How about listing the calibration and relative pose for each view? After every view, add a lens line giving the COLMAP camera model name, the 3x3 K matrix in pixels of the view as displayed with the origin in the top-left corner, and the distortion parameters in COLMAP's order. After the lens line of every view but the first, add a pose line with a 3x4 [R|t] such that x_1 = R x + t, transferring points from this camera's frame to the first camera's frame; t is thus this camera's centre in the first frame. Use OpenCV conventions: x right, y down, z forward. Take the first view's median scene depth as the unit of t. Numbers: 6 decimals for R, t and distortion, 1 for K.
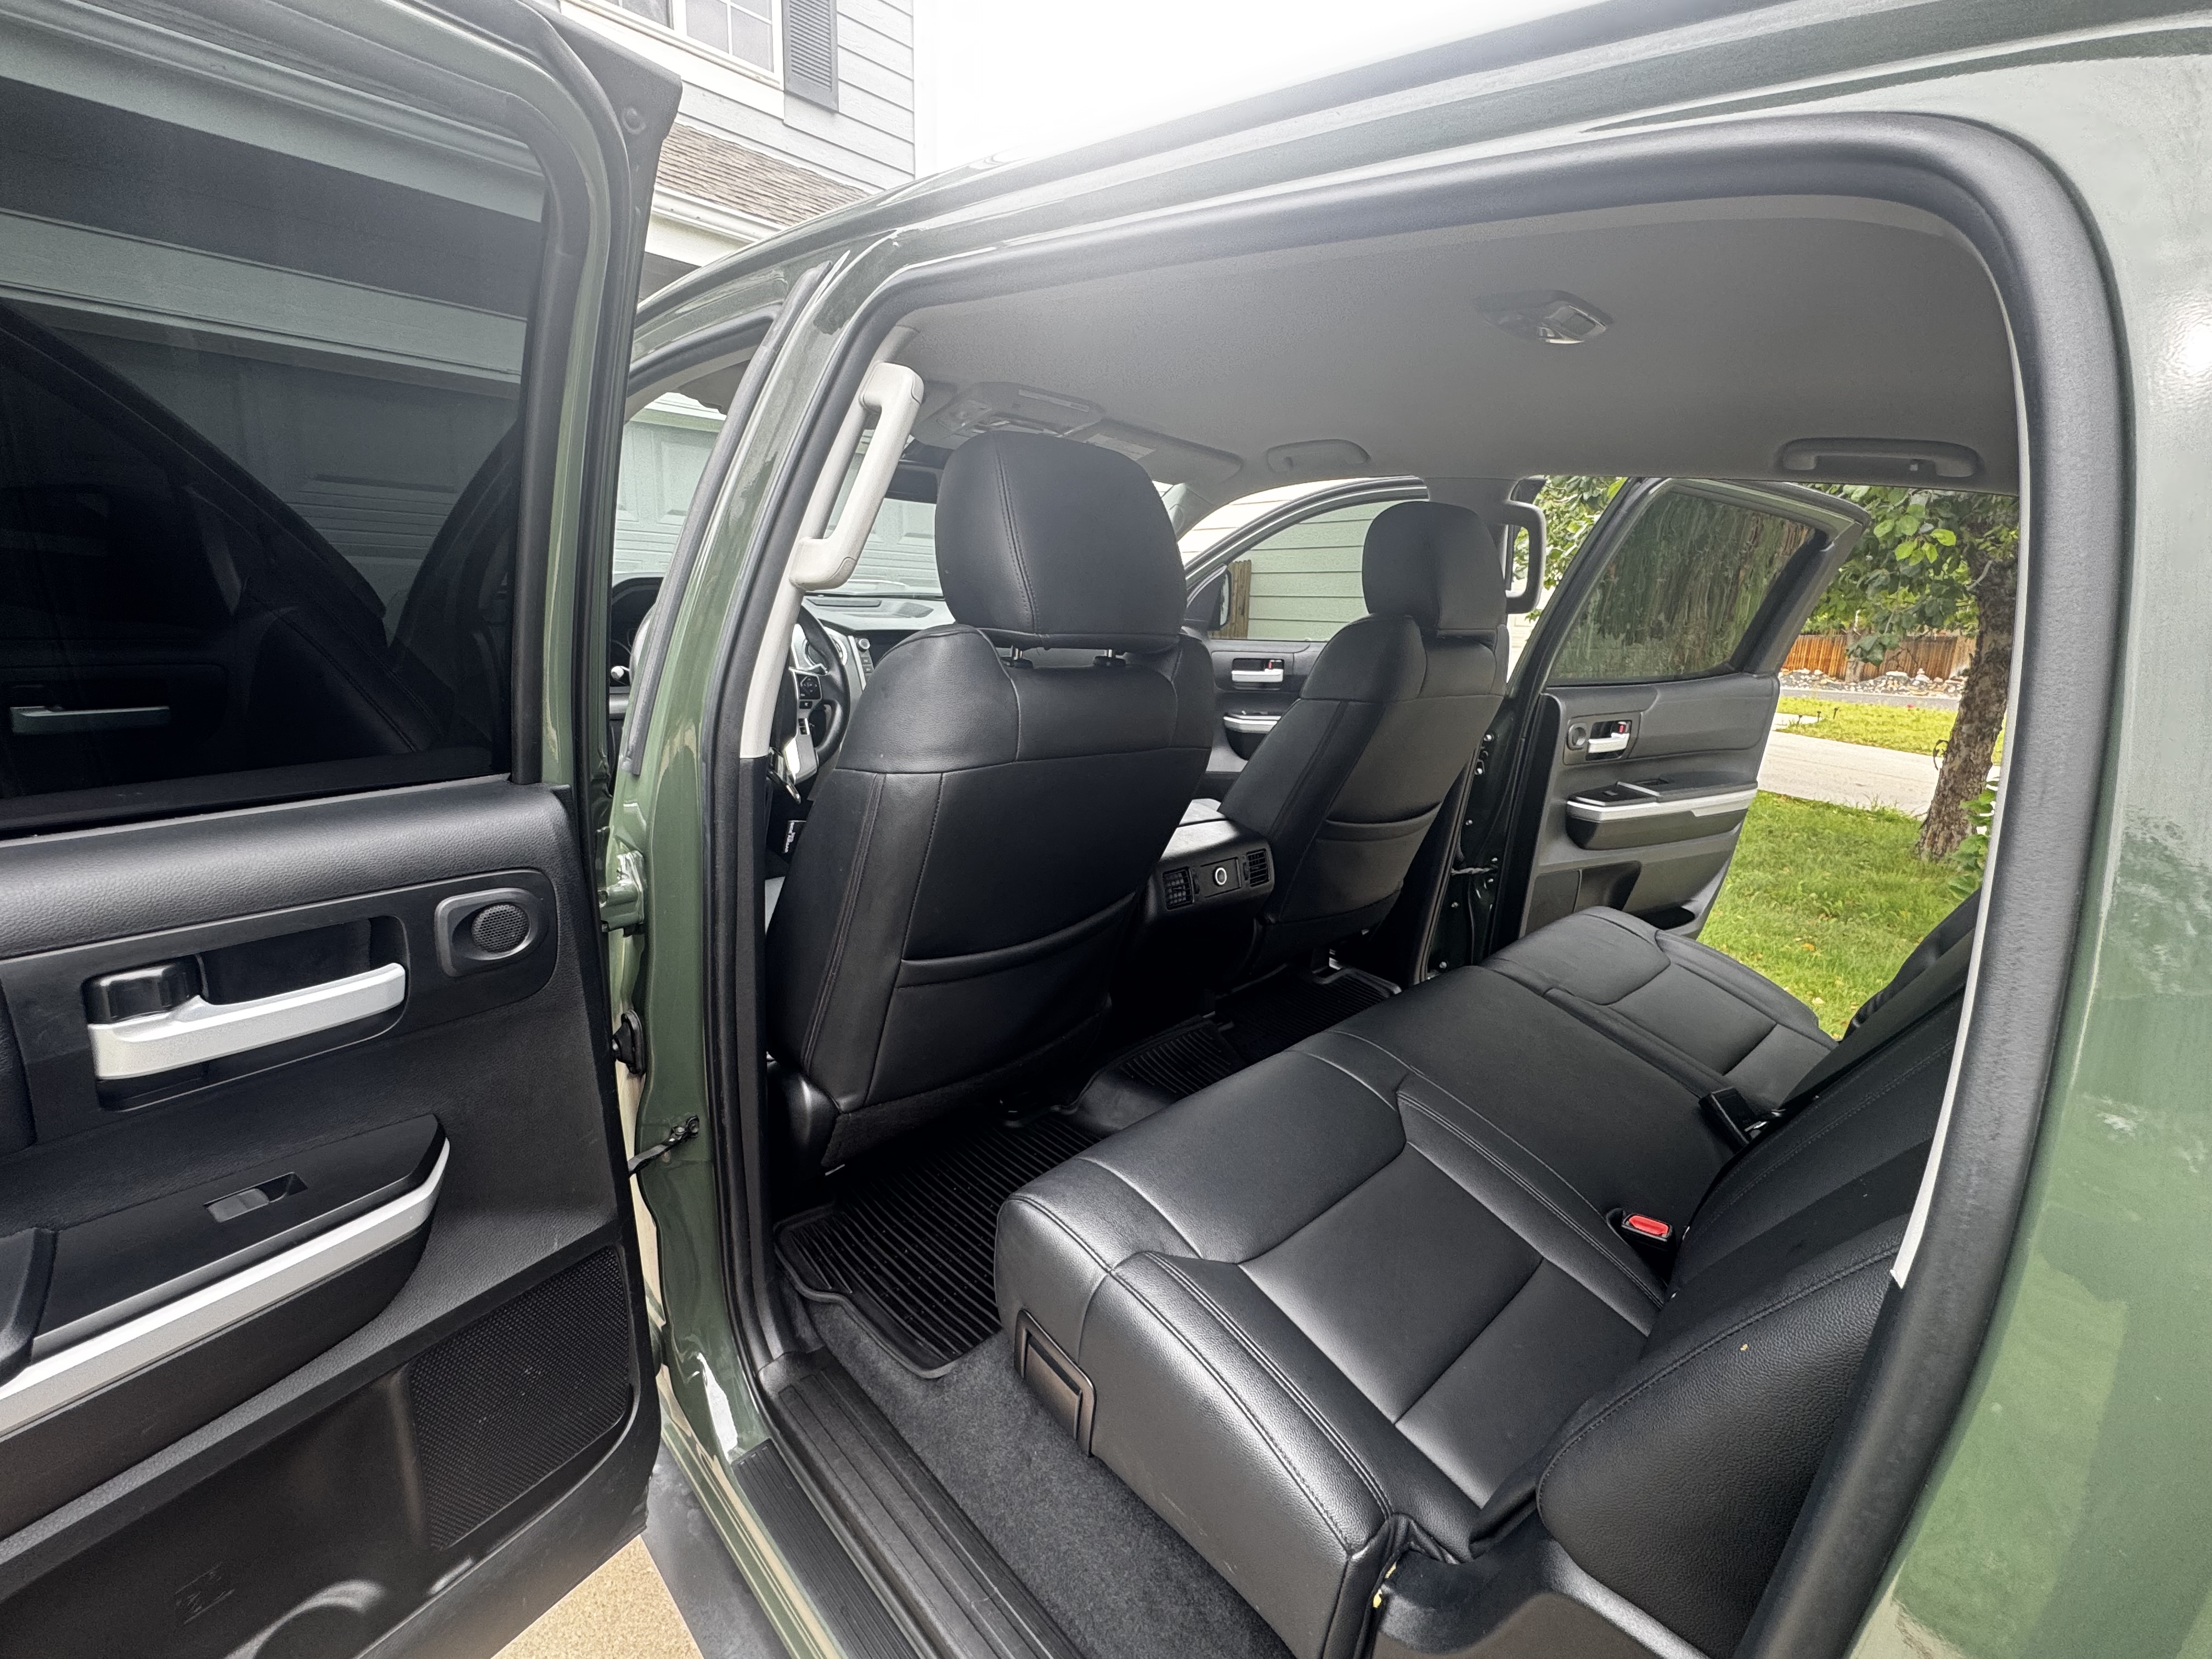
lens RADIAL K [[962.9, 0, 1097.3], [0, 962.9, 822.8], [0, 0, 1]] dist [-0.000656, -0.000081]
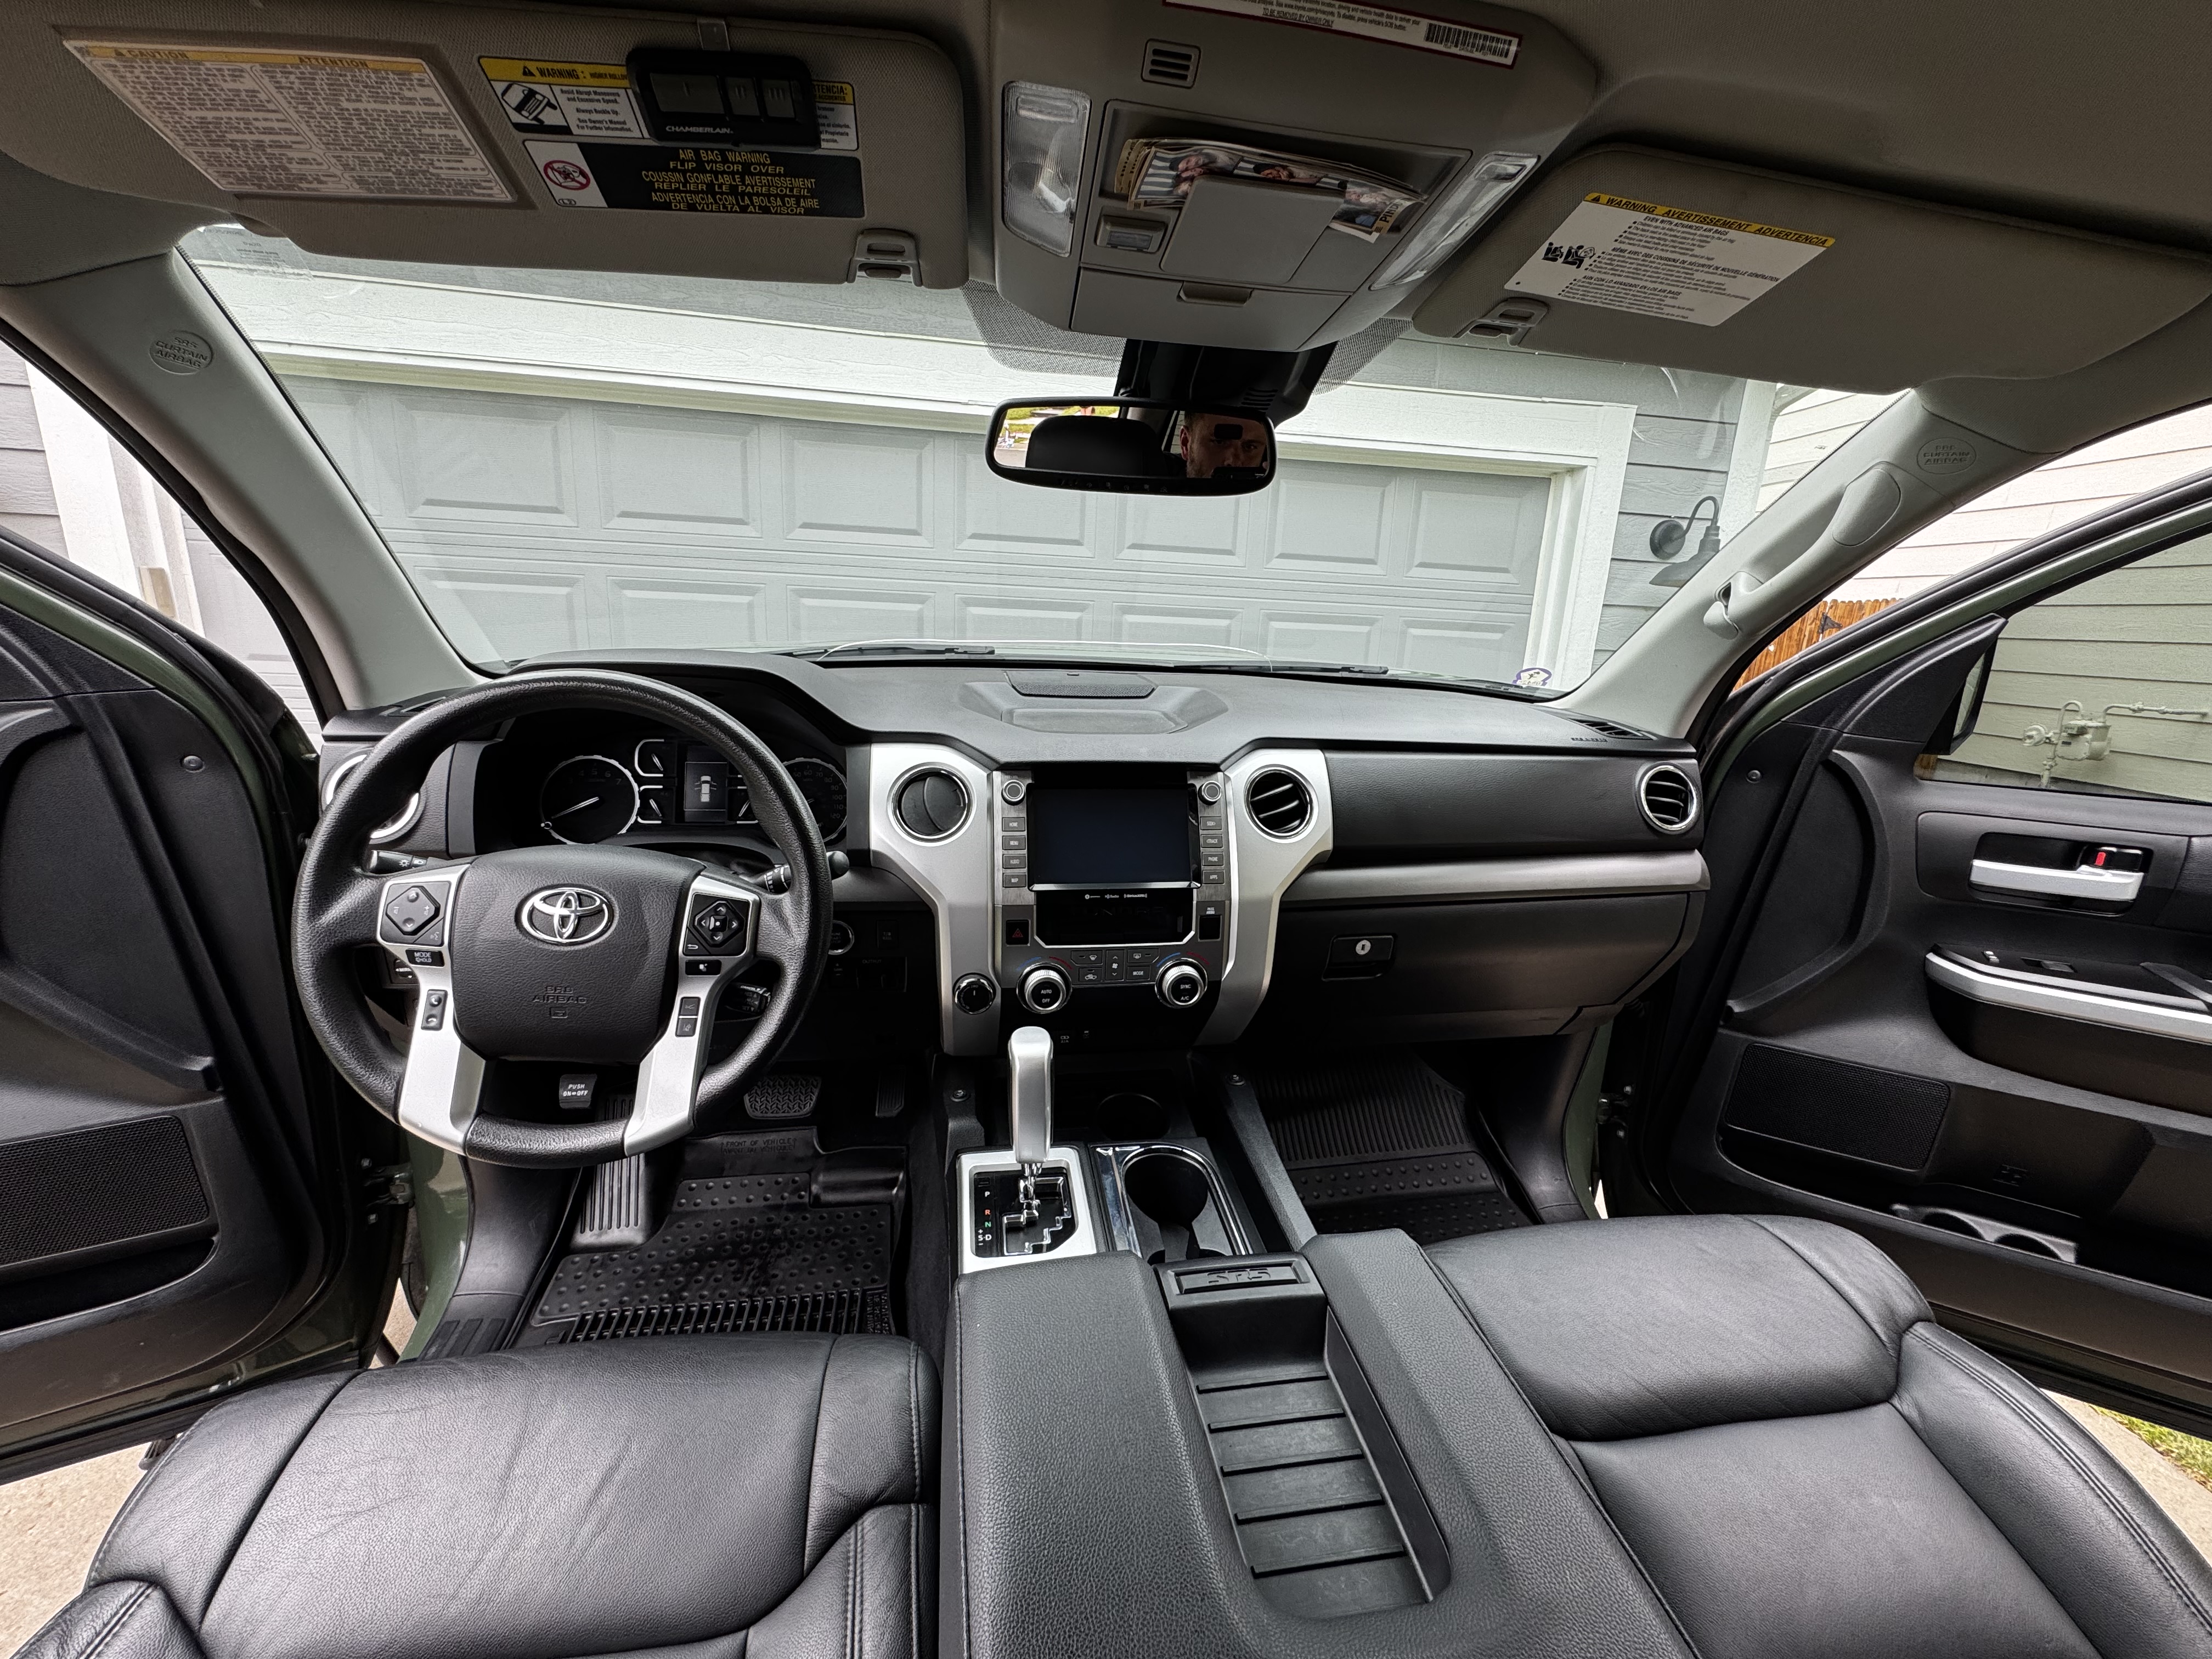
lens RADIAL K [[890.3, 0, 1107.2], [0, 890.3, 831.2], [0, 0, 1]] dist [0.001329, -0.000110]
pose [[0.828410, 0.138047, -0.542844, 0.043486], [-0.137873, 0.989590, 0.041253, -0.174720], [0.542888, 0.040669, 0.838820, 0.591396]]
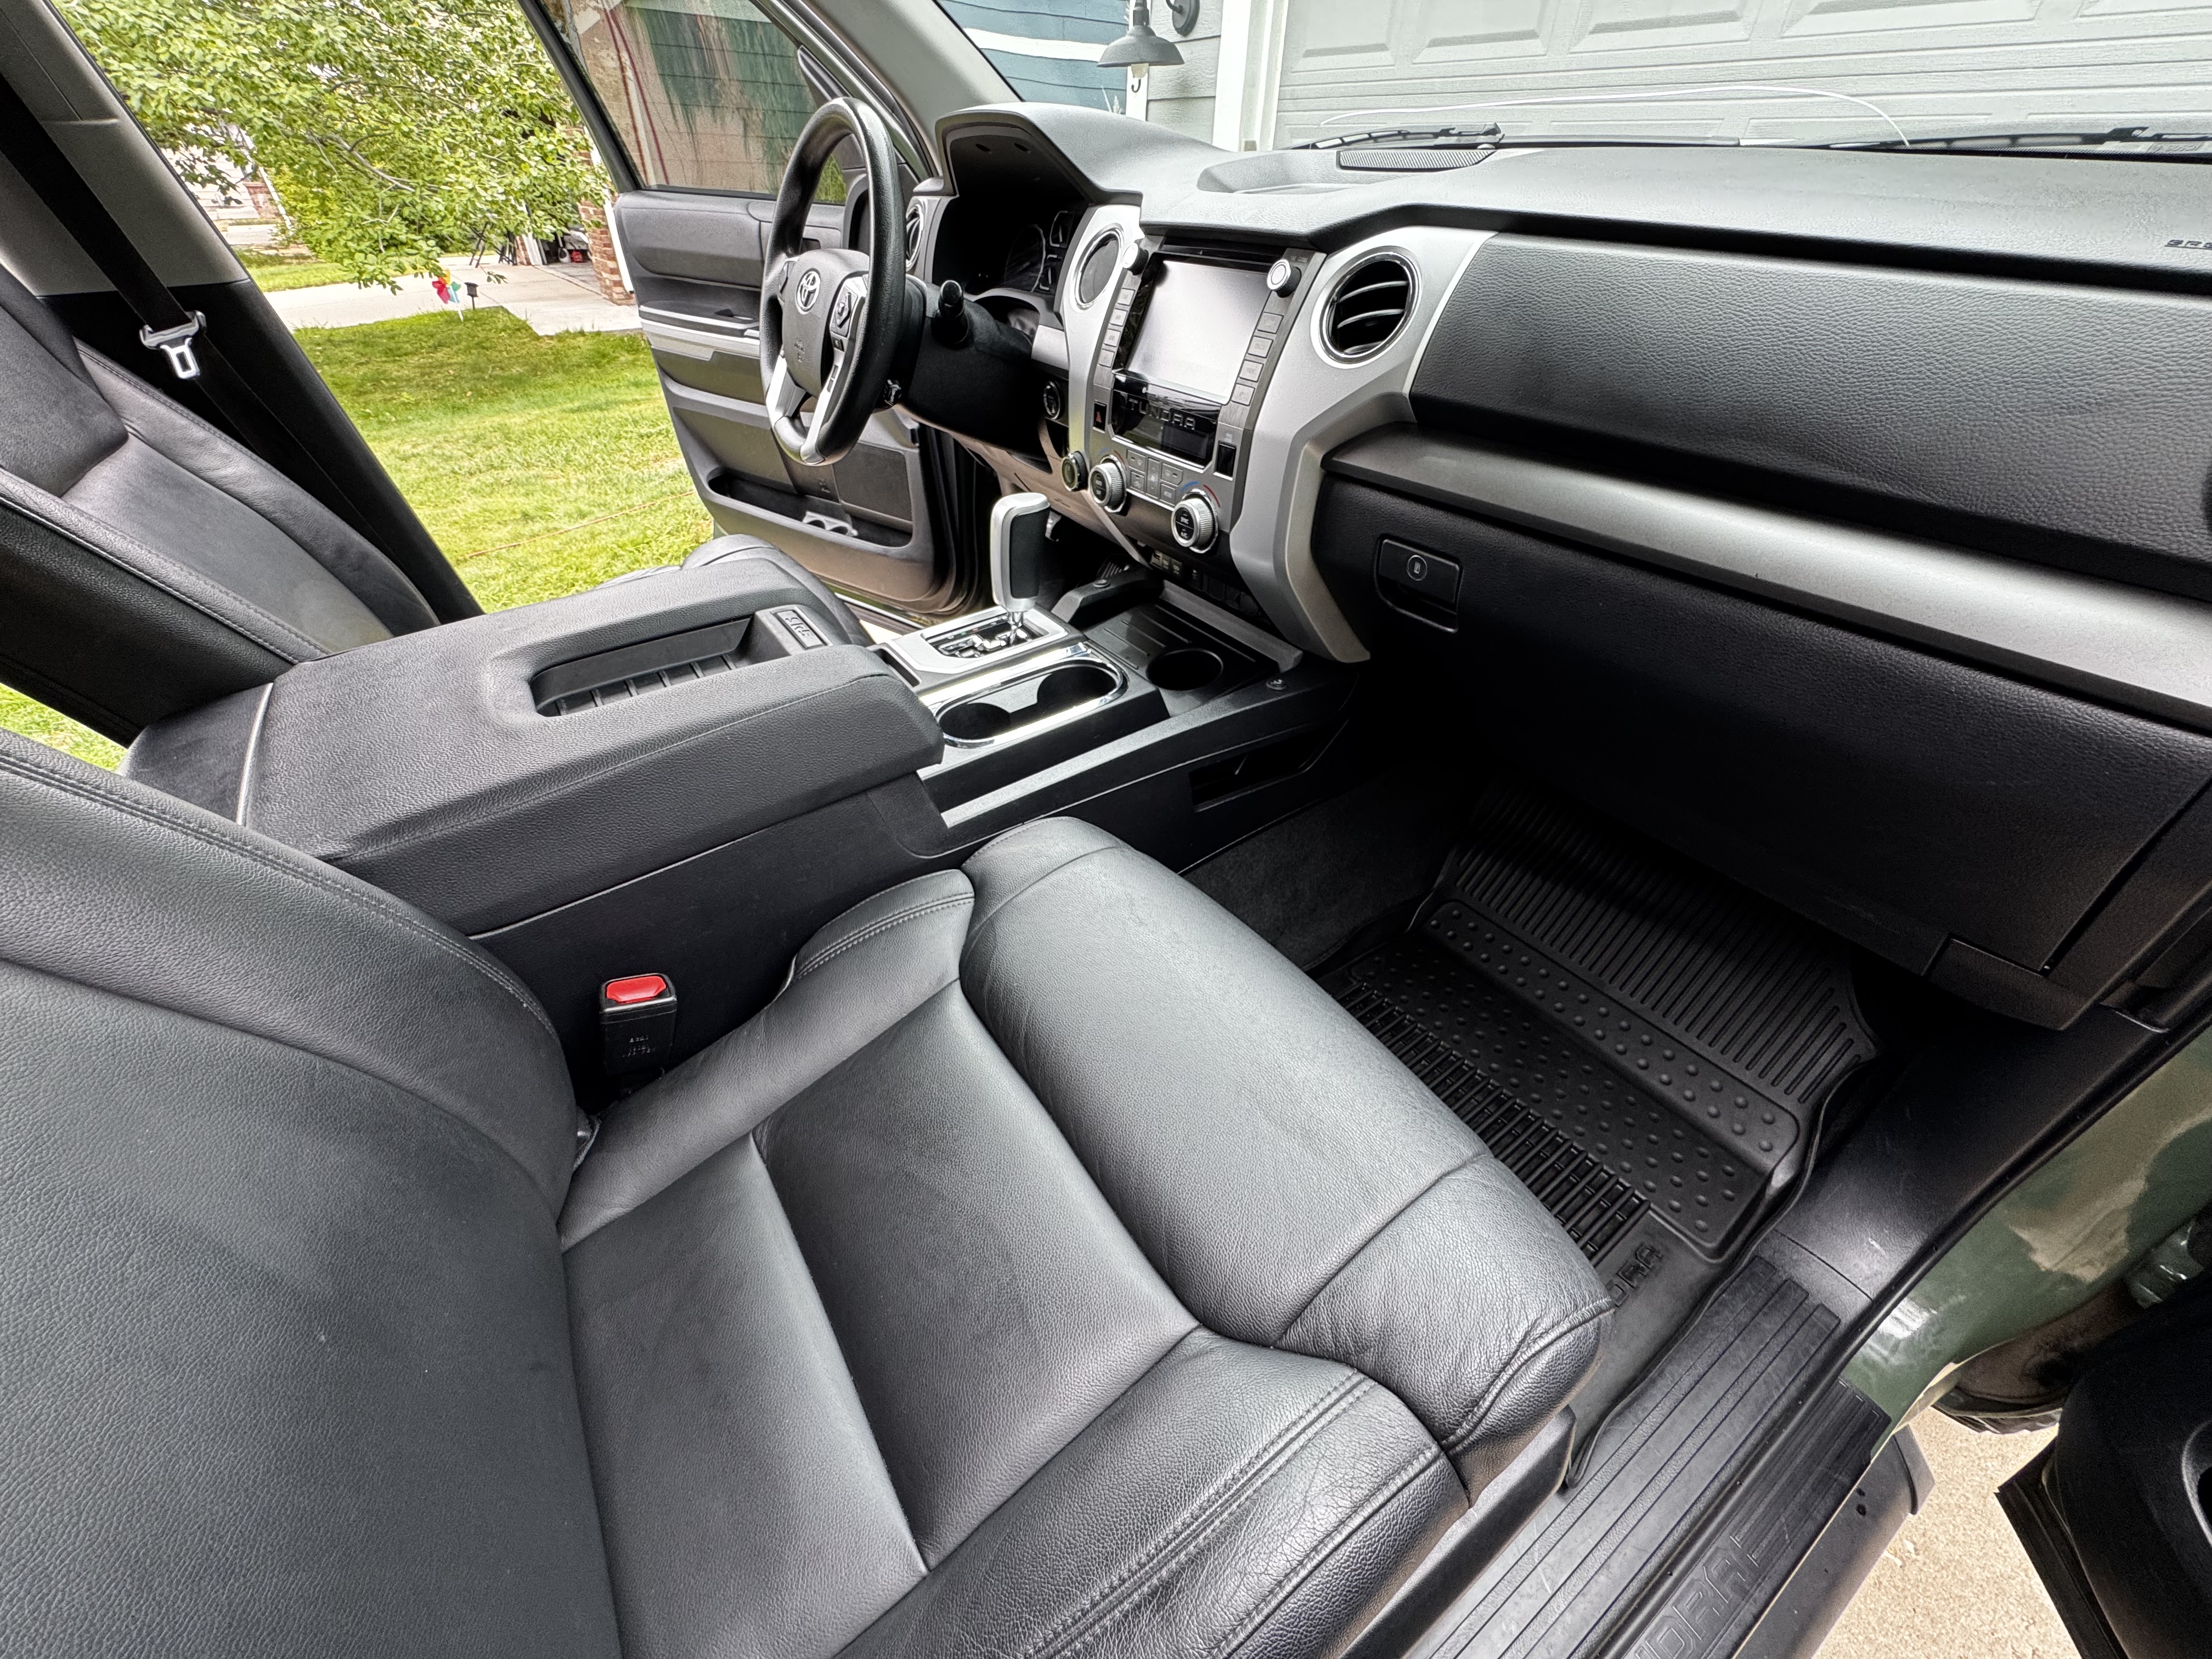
lens RADIAL K [[890.3, 0, 1100.3], [0, 890.3, 838.9], [0, 0, 1]] dist [0.001329, -0.000110]
pose [[-0.170504, 0.563214, -0.808528, 0.247646], [-0.247283, 0.769827, 0.588403, -0.199954], [0.953824, 0.300260, 0.008014, 0.977802]]
